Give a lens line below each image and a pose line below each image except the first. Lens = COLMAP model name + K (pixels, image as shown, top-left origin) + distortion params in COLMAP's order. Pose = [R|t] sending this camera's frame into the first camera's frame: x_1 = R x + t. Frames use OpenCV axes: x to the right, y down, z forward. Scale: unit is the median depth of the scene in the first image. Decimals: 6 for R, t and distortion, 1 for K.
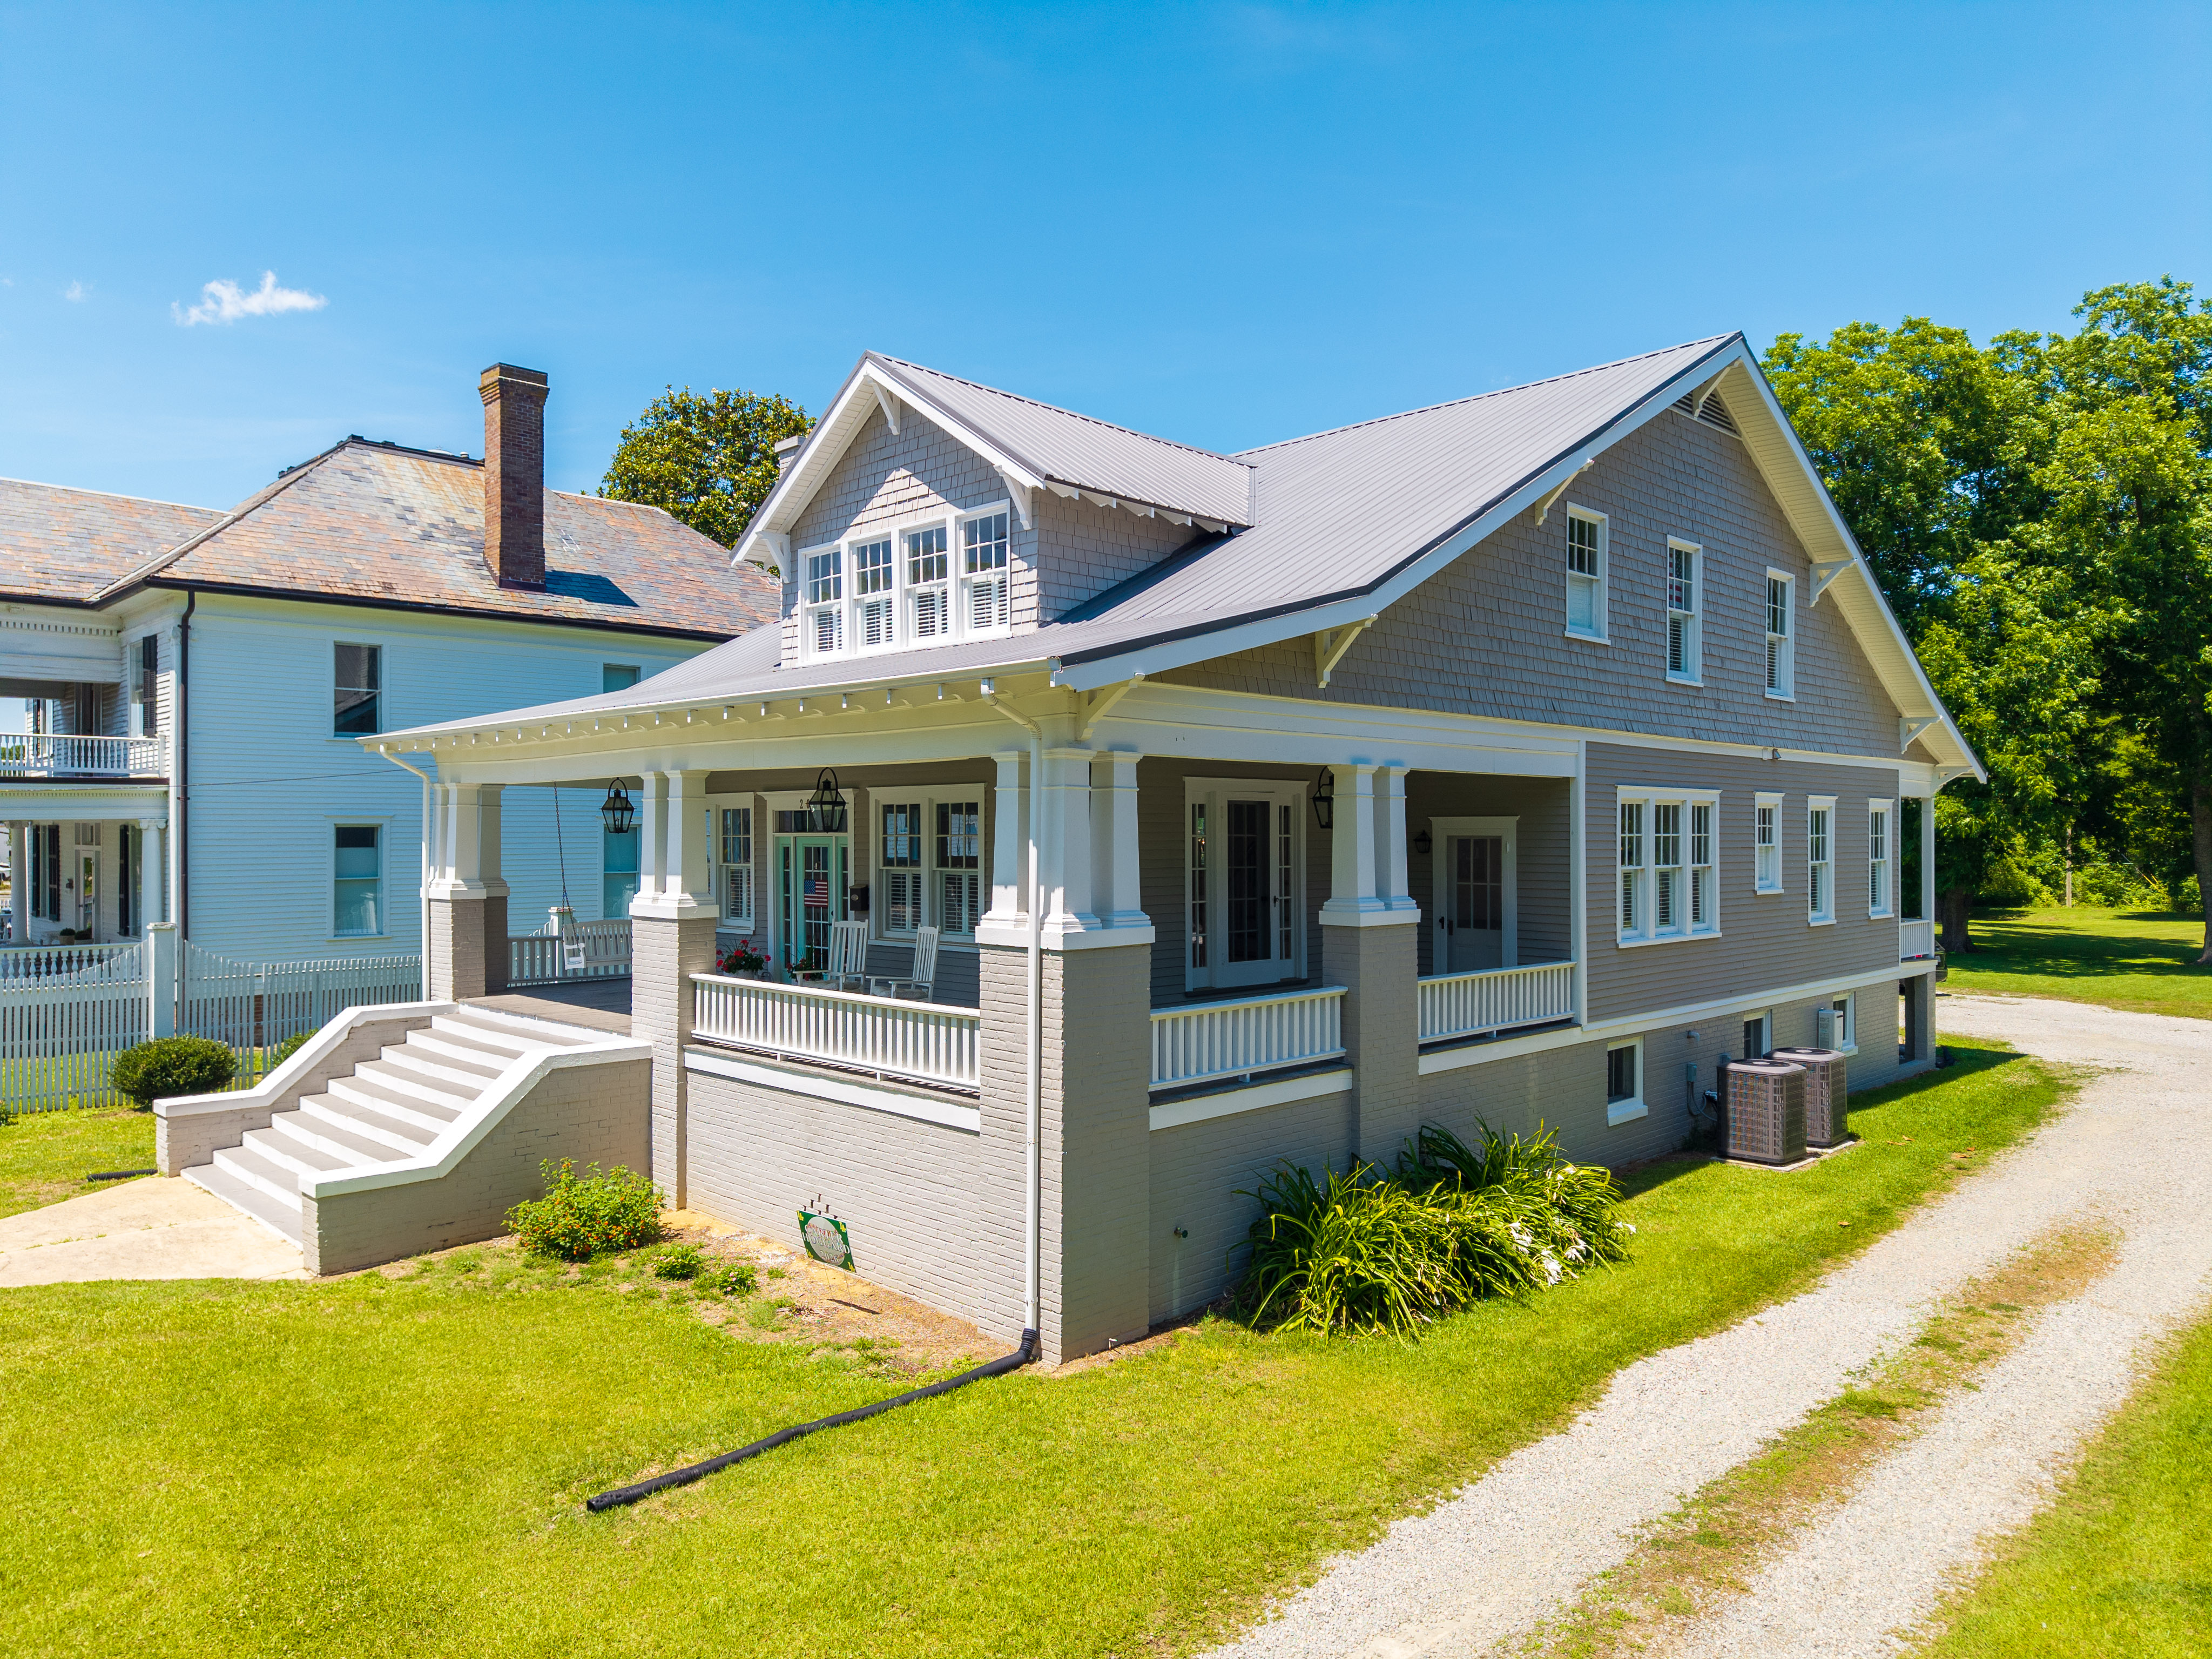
lens RADIAL K [[1529.6, 0, 1102.0], [0, 1529.6, 827.9], [0, 0, 1]] dist [0.012245, -0.020466]
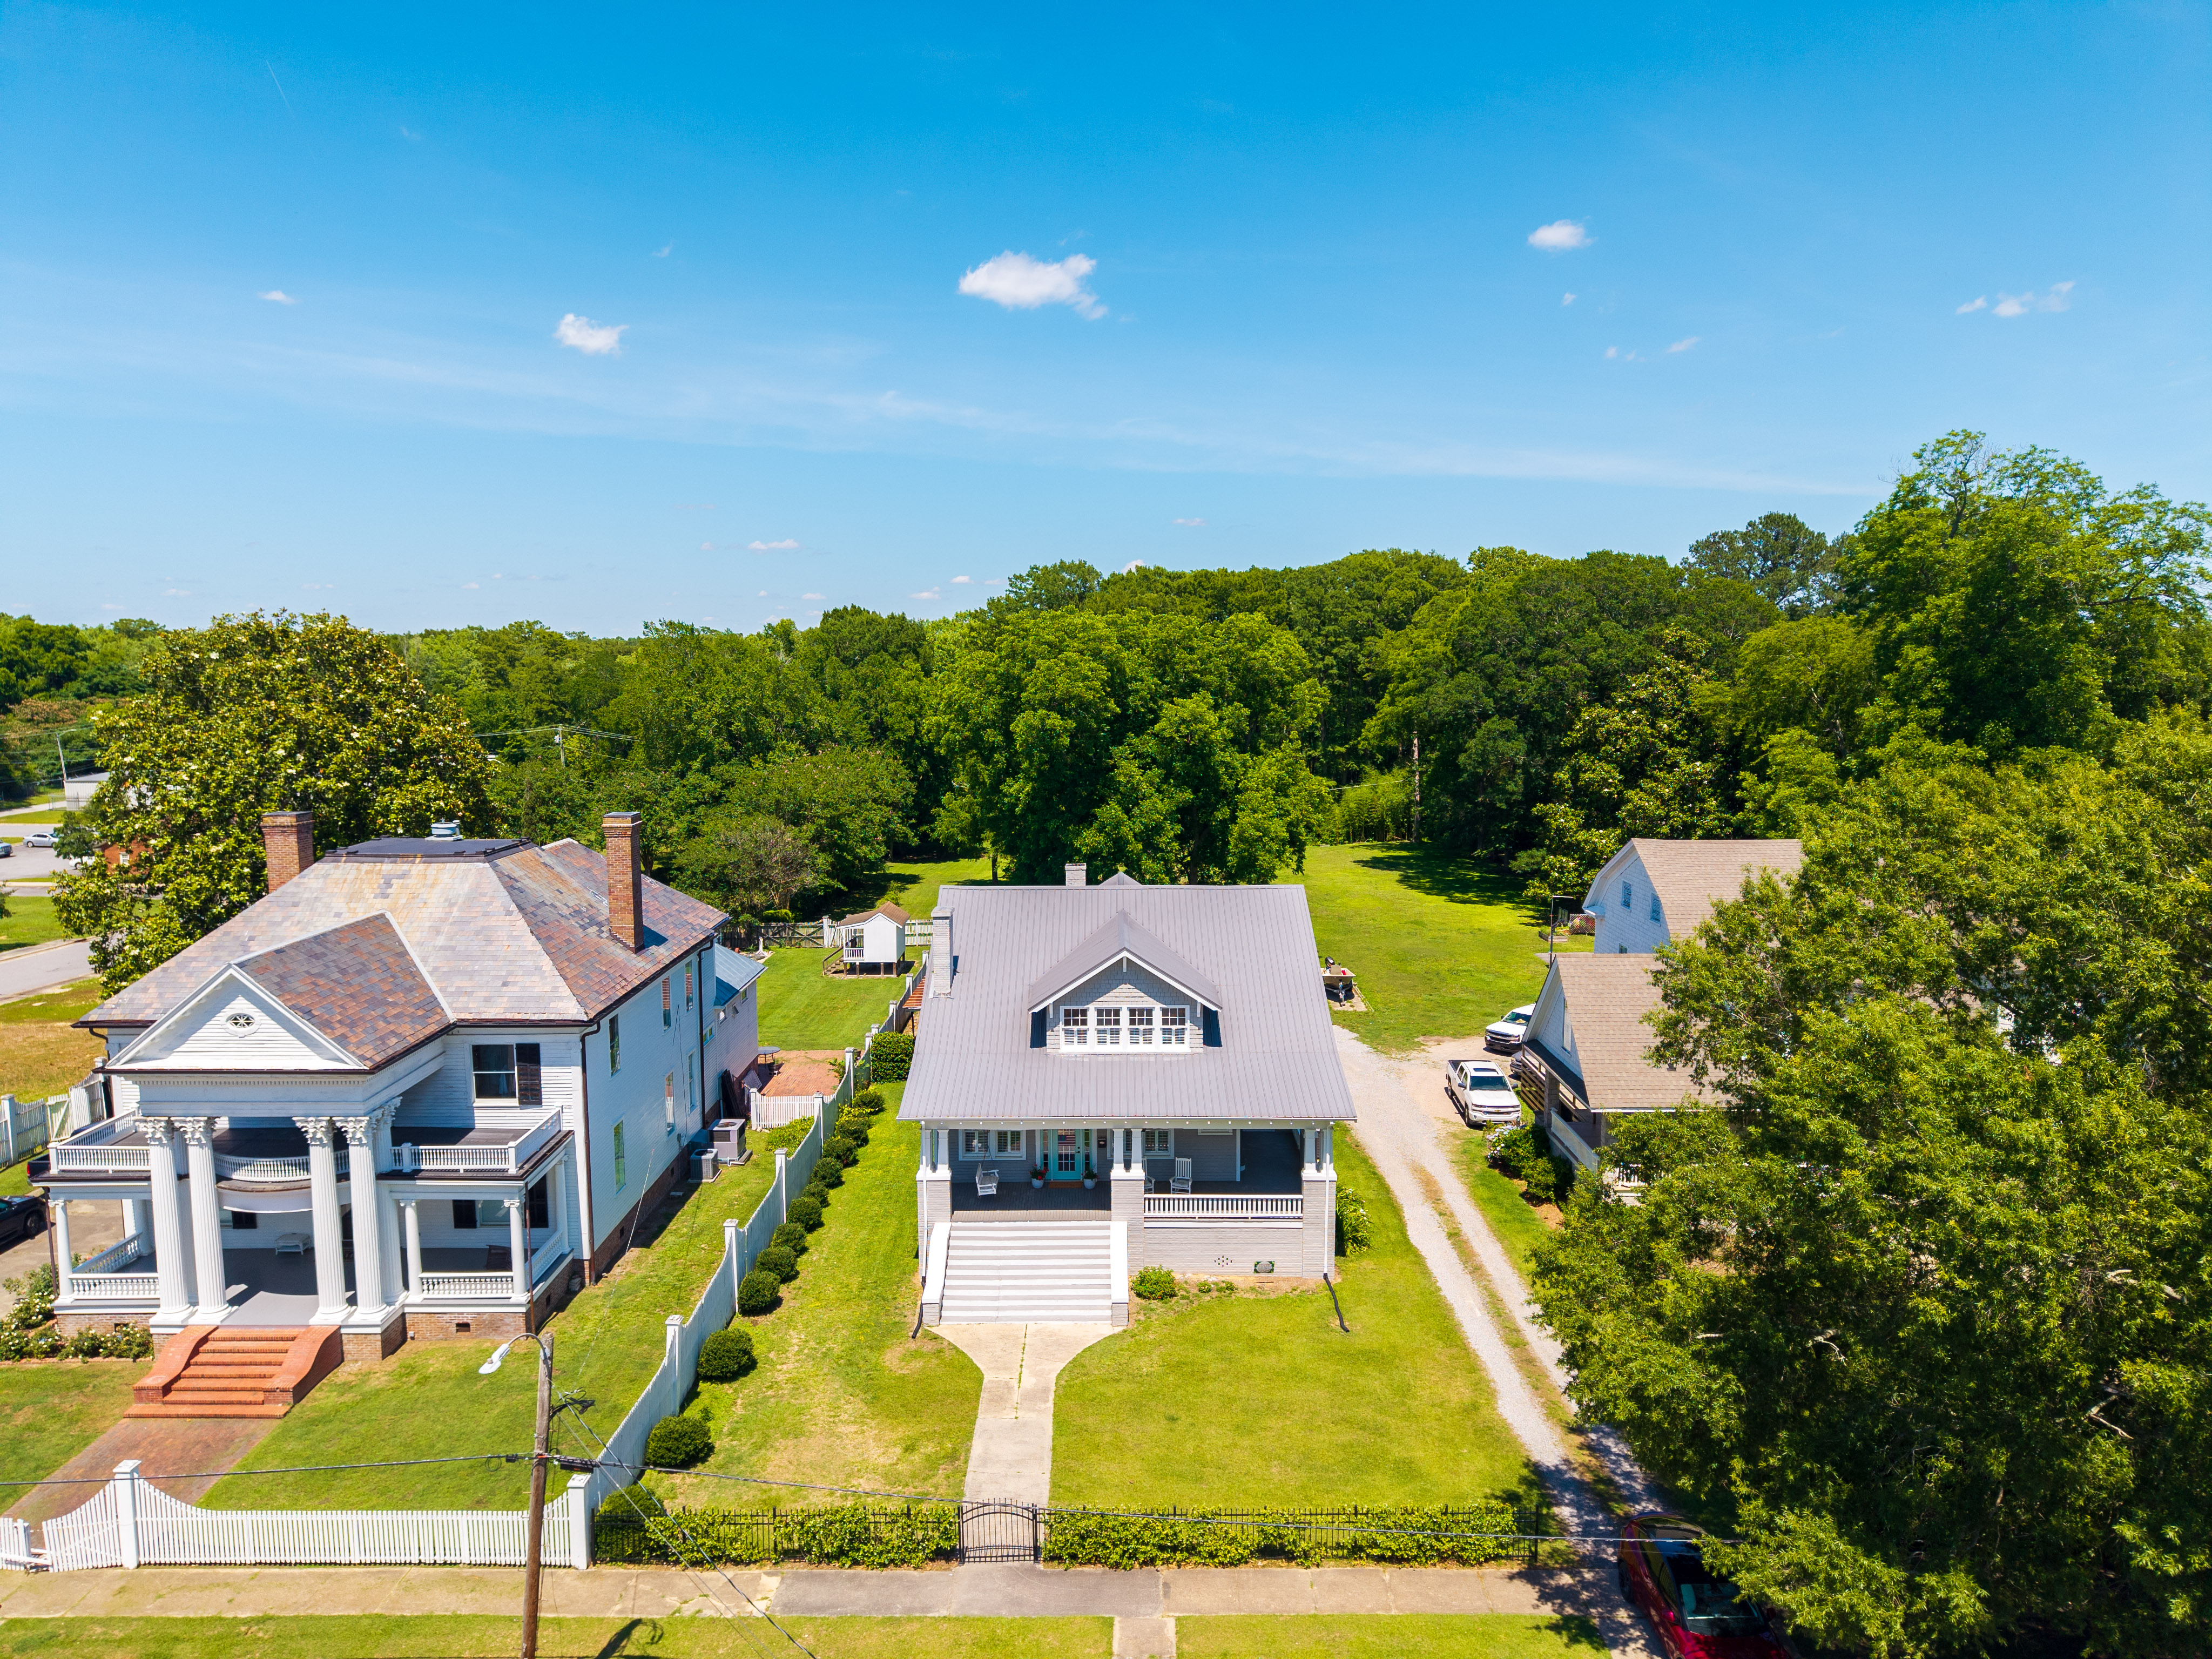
lens RADIAL K [[1529.6, 0, 1147.4], [0, 1529.6, 790.2], [0, 0, 1]] dist [0.012245, -0.020466]
pose [[0.695307, -0.066413, 0.715637, -2.044691], [-0.000398, 0.995686, 0.092789, -0.839892], [-0.718712, -0.064802, 0.692281, -0.869436]]
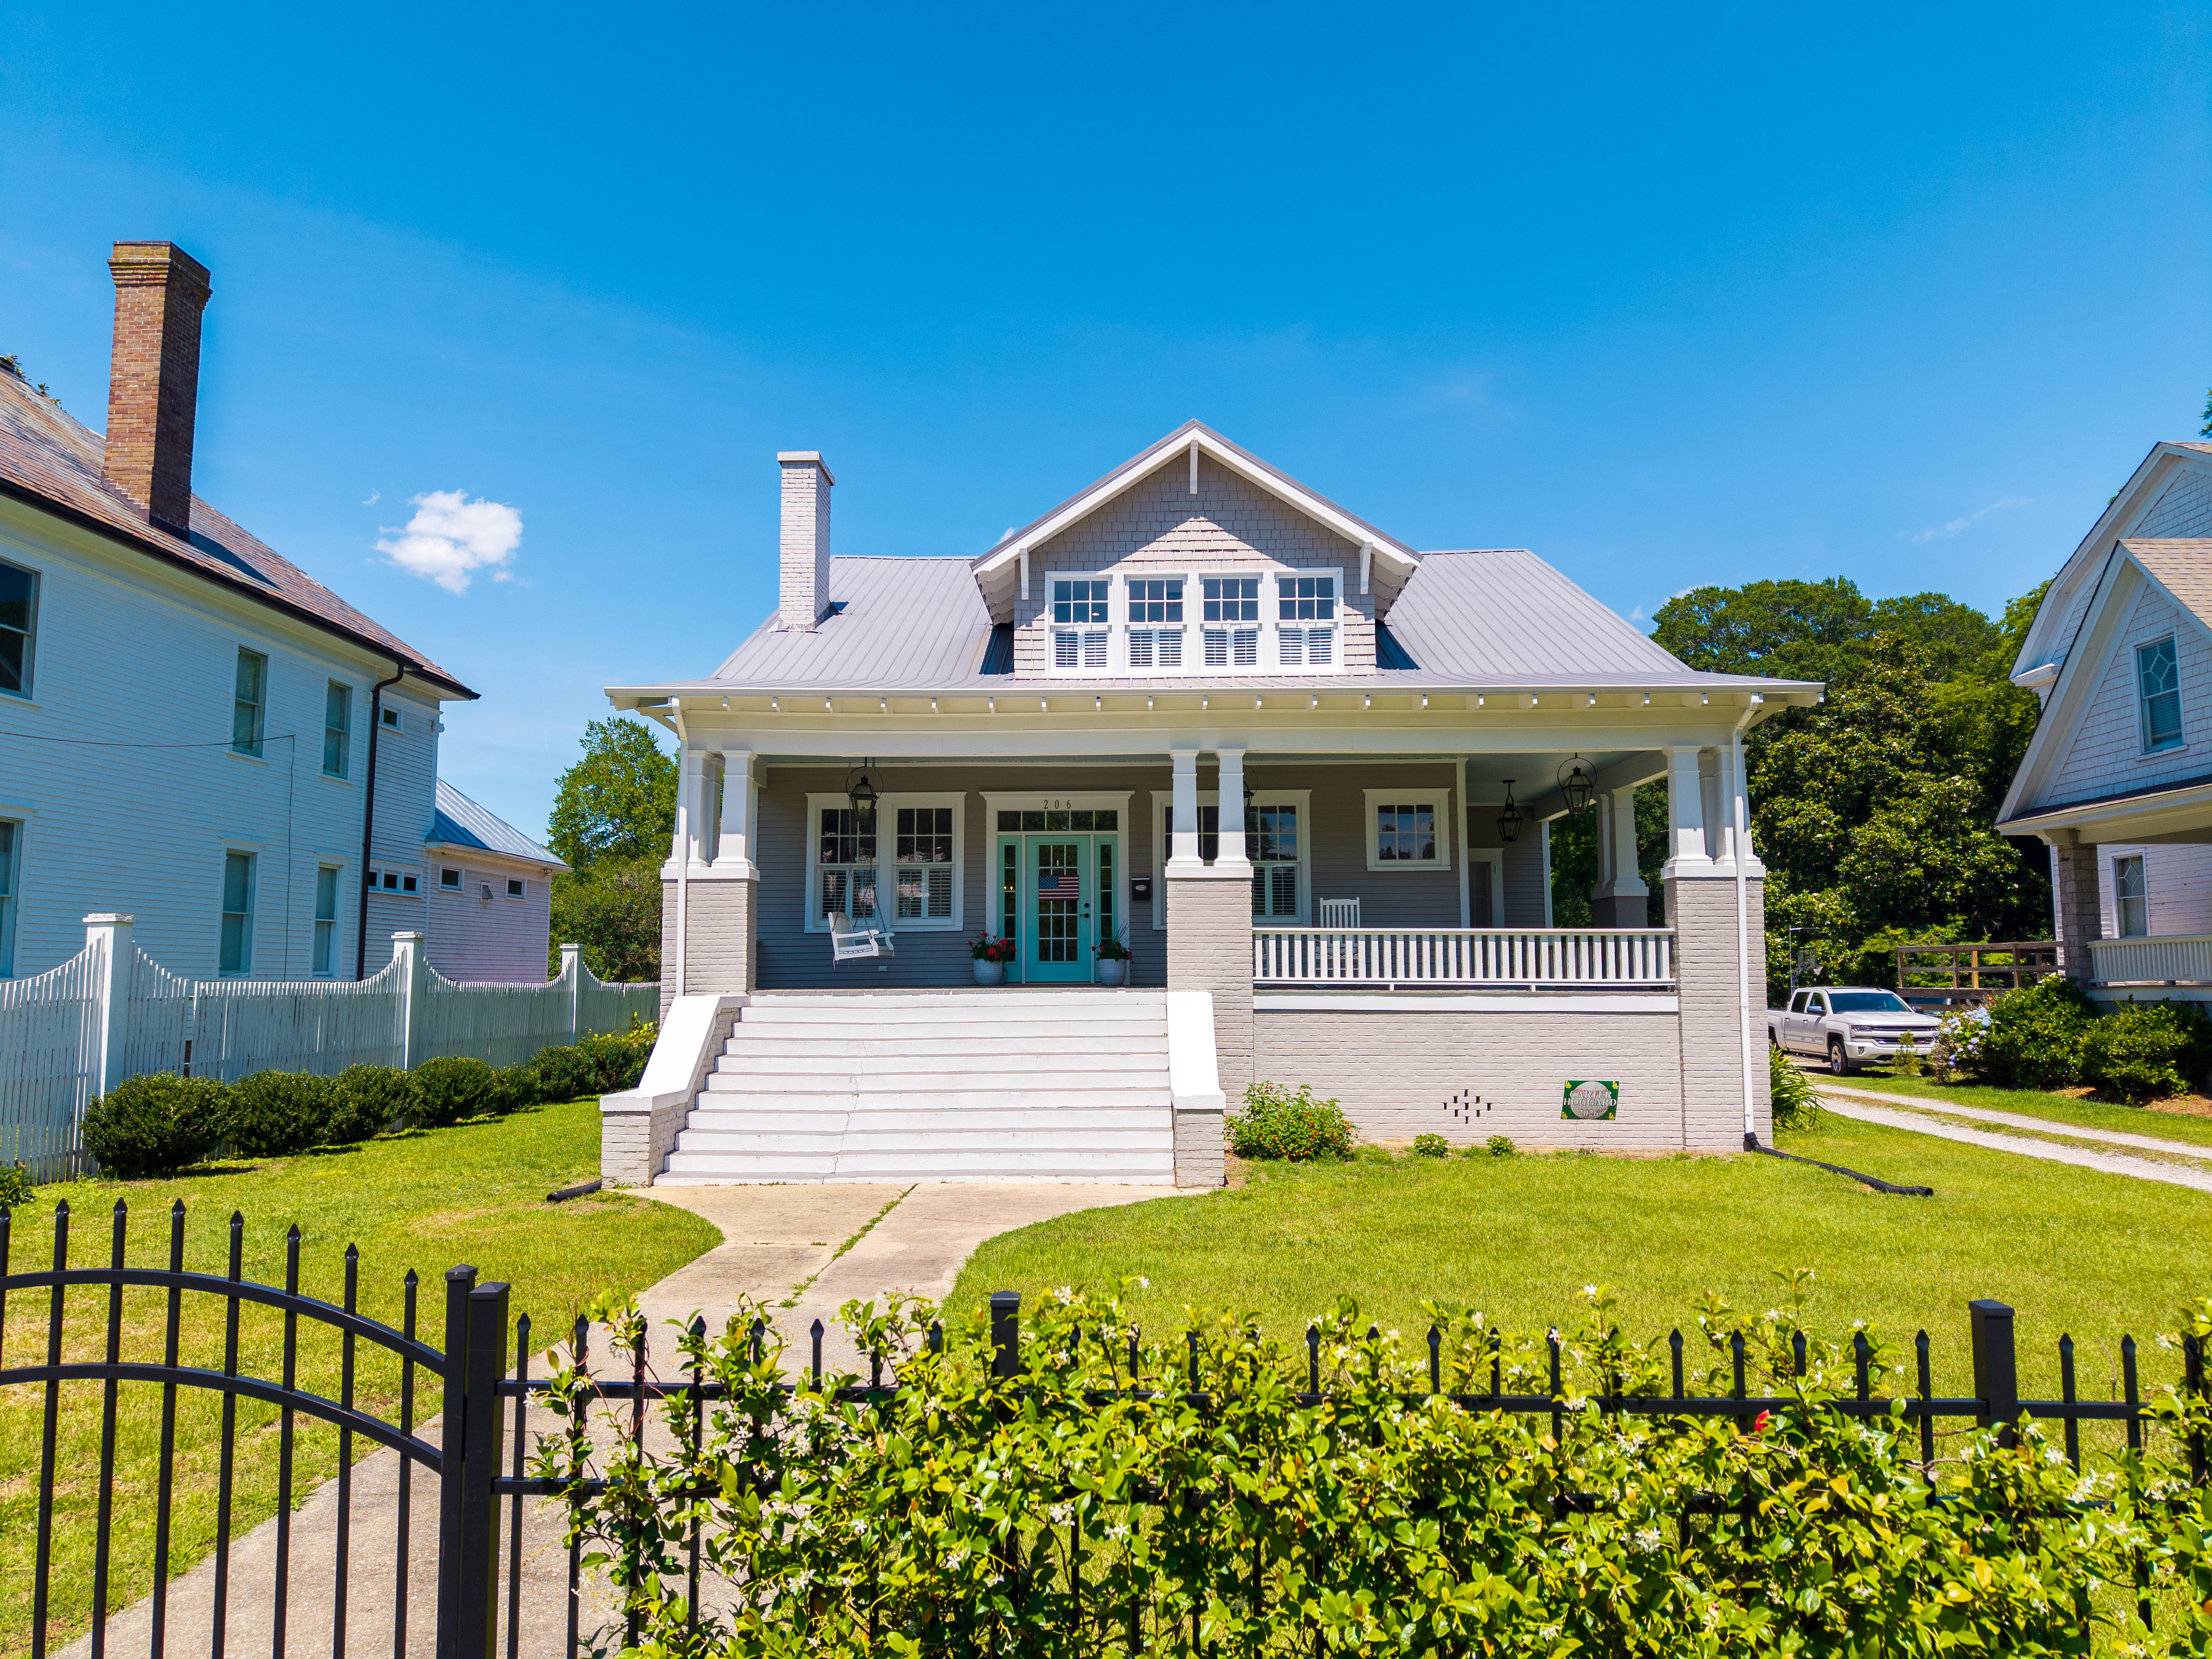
lens RADIAL K [[1529.6, 0, 1134.3], [0, 1529.6, 805.5], [0, 0, 1]] dist [0.012245, -0.020466]
pose [[0.713076, 0.080945, 0.696399, -0.995159], [-0.000248, 0.993342, -0.115205, 0.119936], [-0.701087, 0.081977, 0.708348, 0.225803]]
